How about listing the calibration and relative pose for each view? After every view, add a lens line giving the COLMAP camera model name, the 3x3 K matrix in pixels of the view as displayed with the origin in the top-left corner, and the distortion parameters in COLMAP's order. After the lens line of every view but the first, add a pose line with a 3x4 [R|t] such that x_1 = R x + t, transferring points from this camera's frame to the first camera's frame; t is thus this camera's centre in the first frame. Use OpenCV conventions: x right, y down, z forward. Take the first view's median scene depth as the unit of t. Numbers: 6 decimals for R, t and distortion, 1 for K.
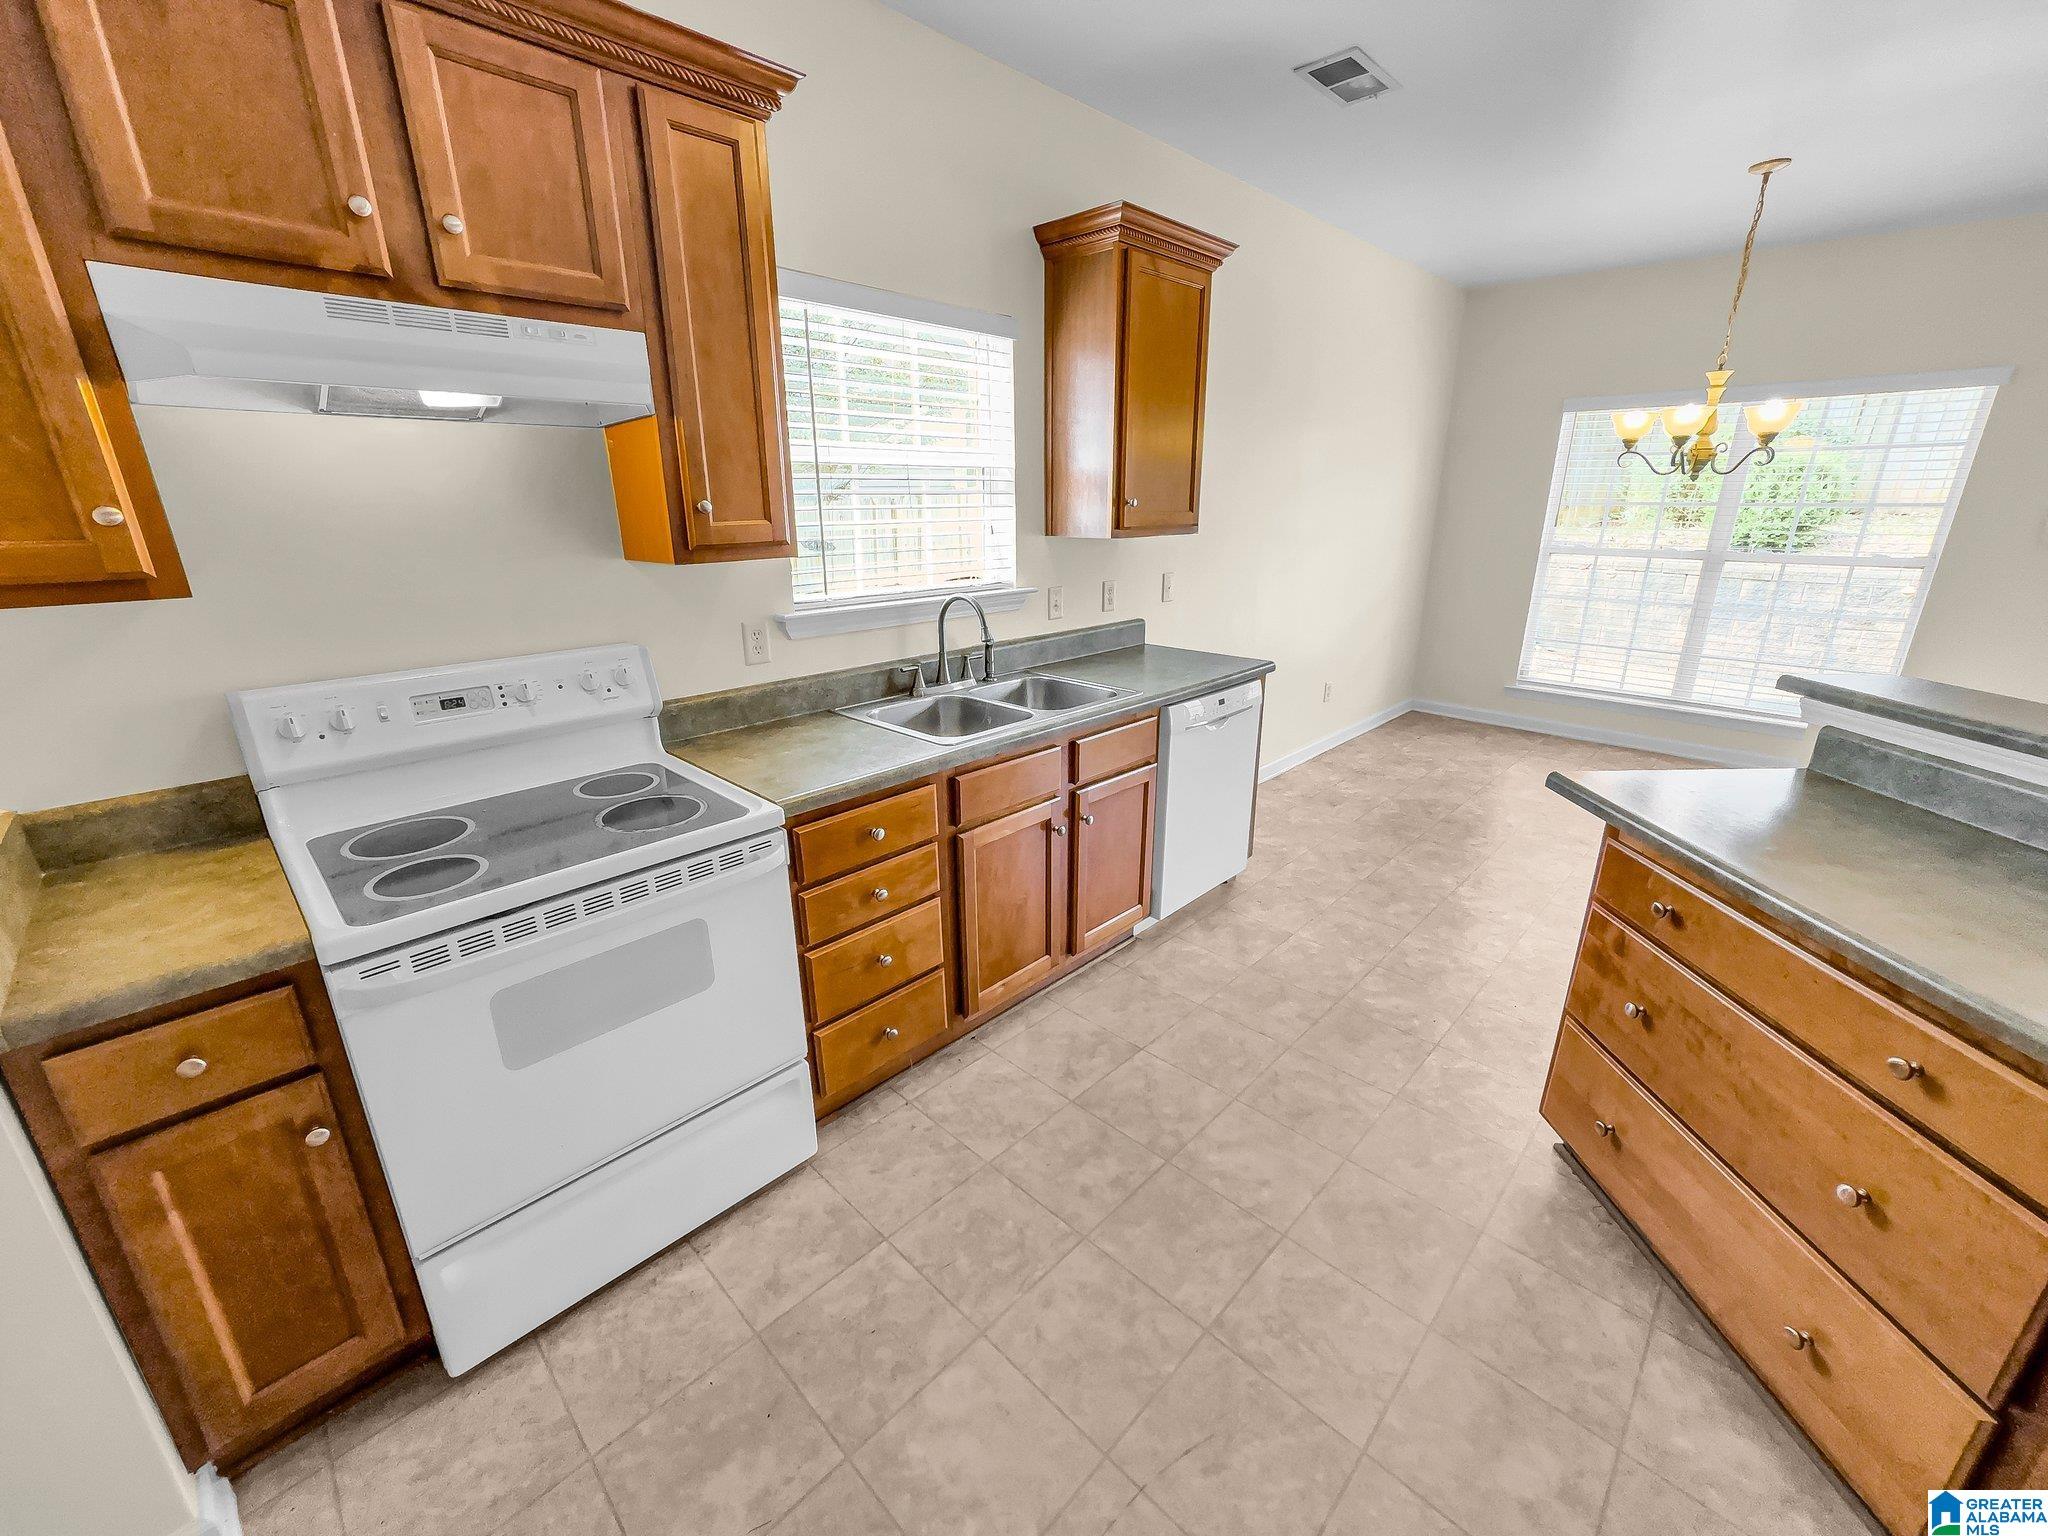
lens RADIAL K [[841.2, 0, 1024.0], [0, 841.2, 768.0], [0, 0, 1]] dist [-0.003132, 0.004092]
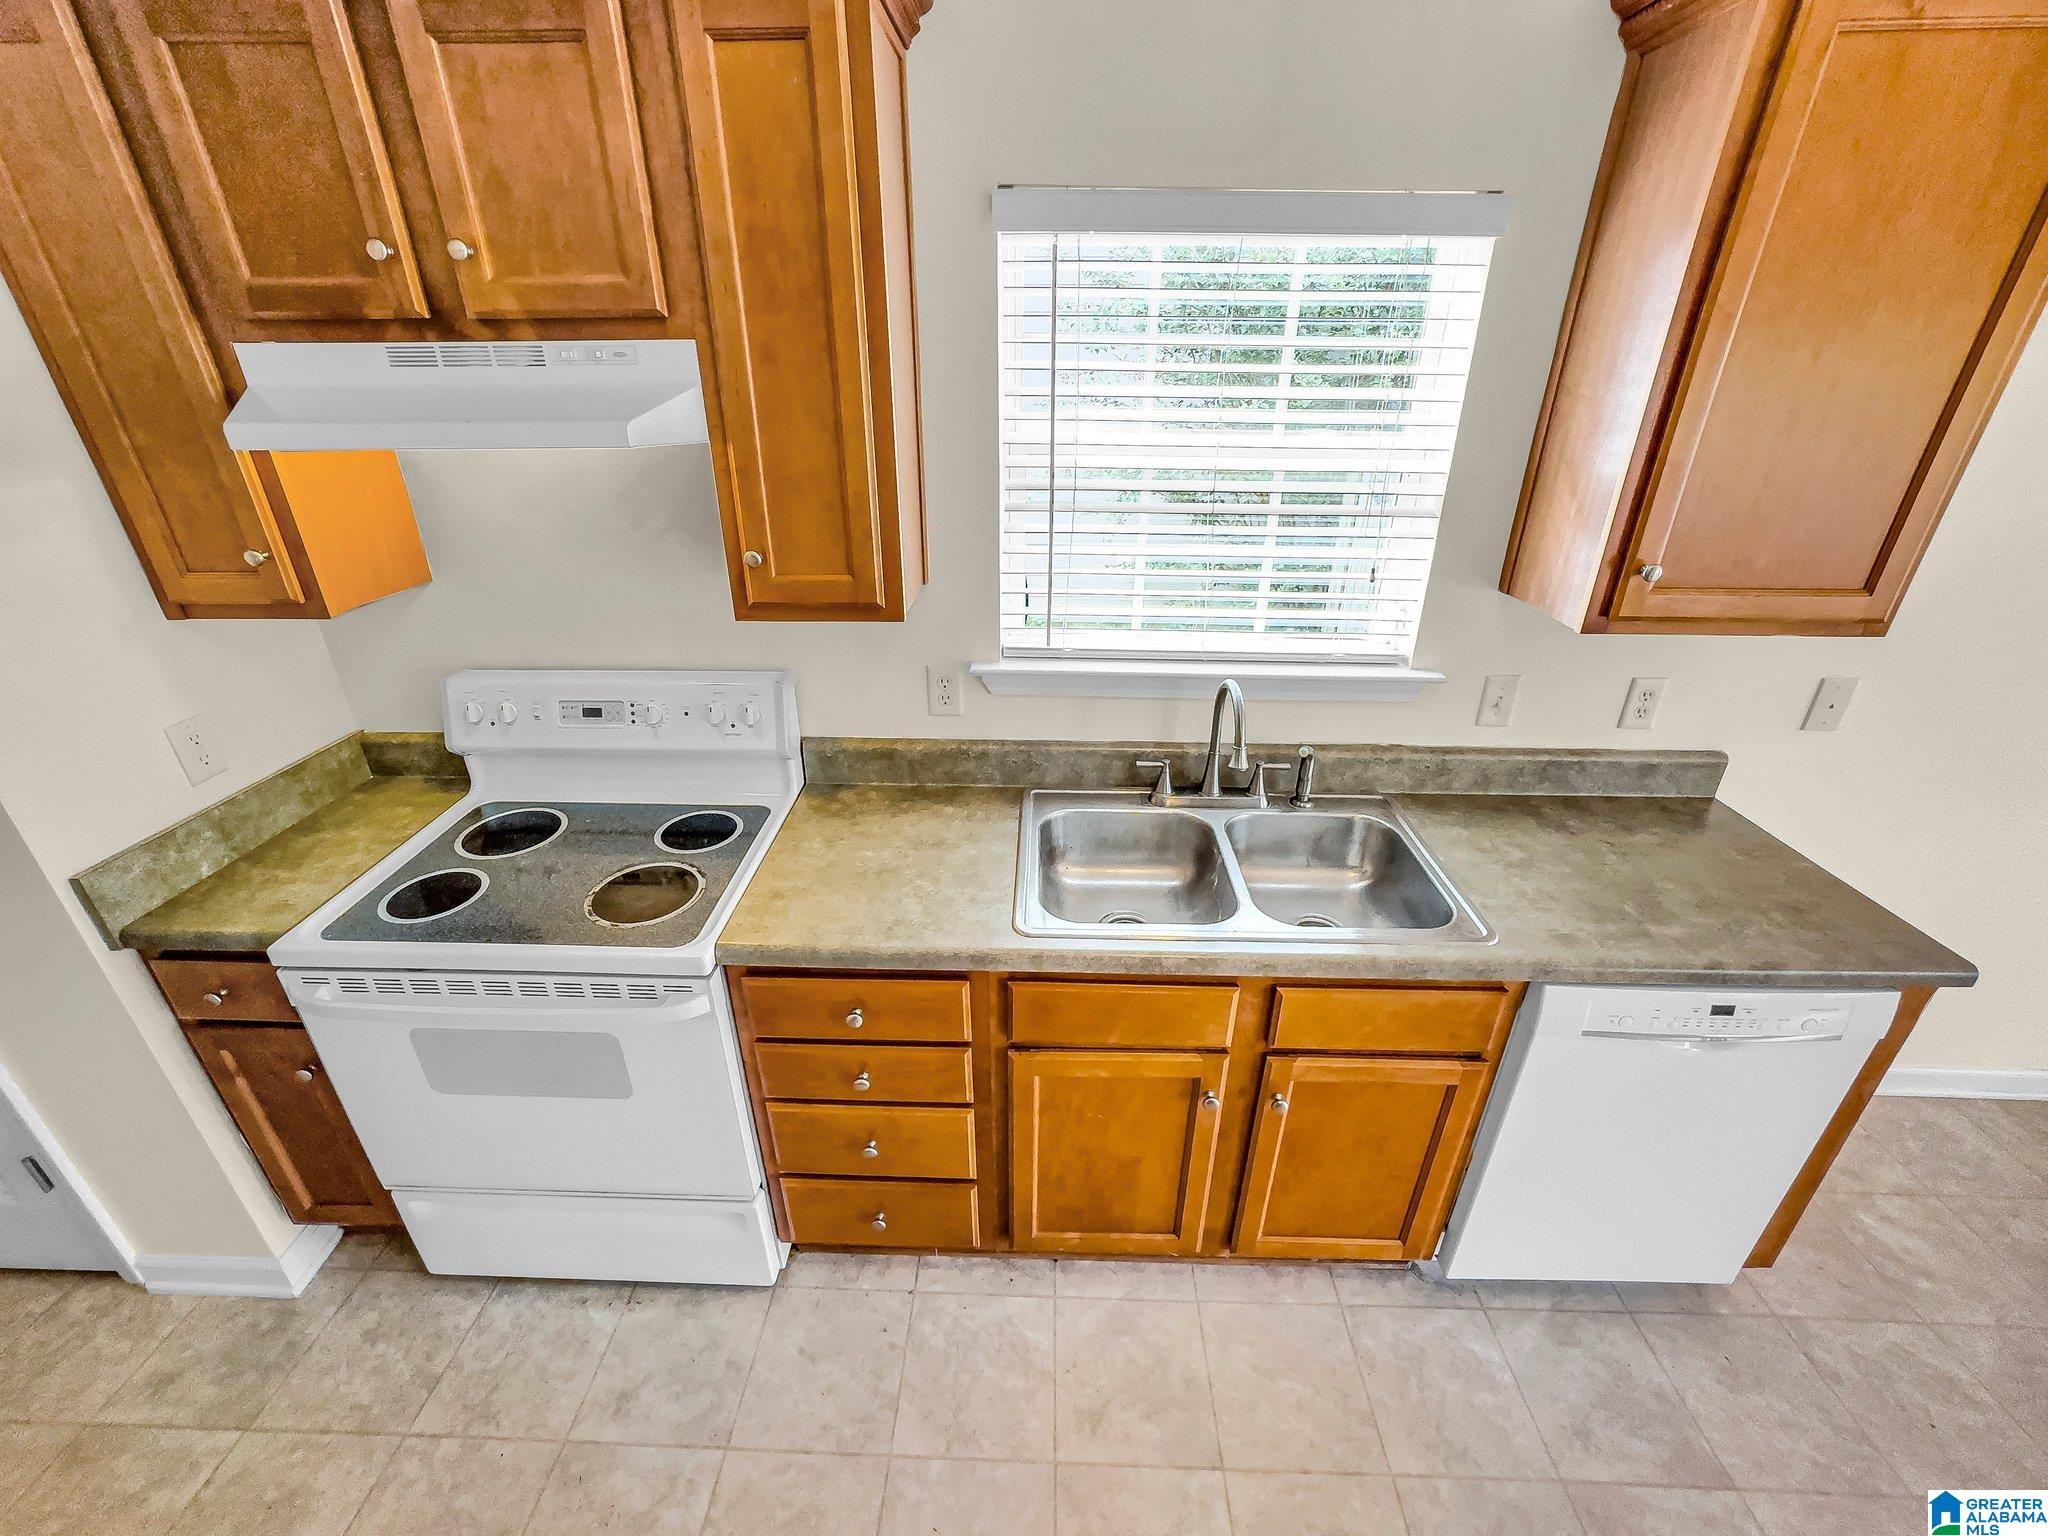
lens RADIAL K [[845.6, 0, 1024.0], [0, 845.6, 768.0], [0, 0, 1]] dist [-0.029304, 0.014843]
pose [[0.676433, 0.328753, -0.659059, 0.373477], [-0.234804, 0.944415, 0.230101, -0.362752], [0.698072, -0.000898, 0.716027, 0.604617]]
